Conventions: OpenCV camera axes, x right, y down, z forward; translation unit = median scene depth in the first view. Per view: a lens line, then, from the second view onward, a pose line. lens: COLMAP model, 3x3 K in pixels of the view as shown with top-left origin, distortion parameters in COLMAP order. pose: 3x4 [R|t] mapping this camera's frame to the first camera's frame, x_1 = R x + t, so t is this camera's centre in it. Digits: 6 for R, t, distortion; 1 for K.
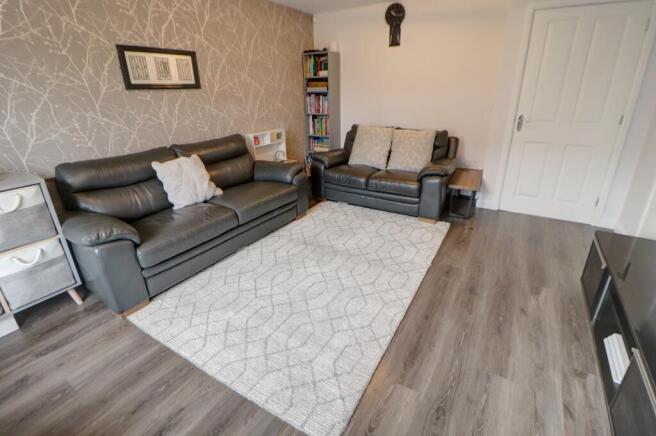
lens RADIAL K [[312.0, 0, 329.1], [0, 312.0, 216.6], [0, 0, 1]] dist [-0.008860, -0.011734]
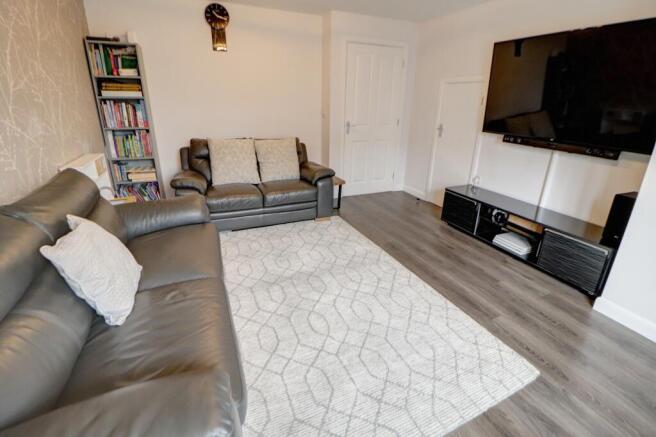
lens RADIAL K [[312.0, 0, 331.3], [0, 312.0, 215.8], [0, 0, 1]] dist [-0.008860, -0.011734]
pose [[0.539517, -0.264798, 0.799252, -0.532179], [0.287218, 0.950201, 0.120929, -0.121216], [-0.791471, 0.164316, 0.588705, 0.329181]]
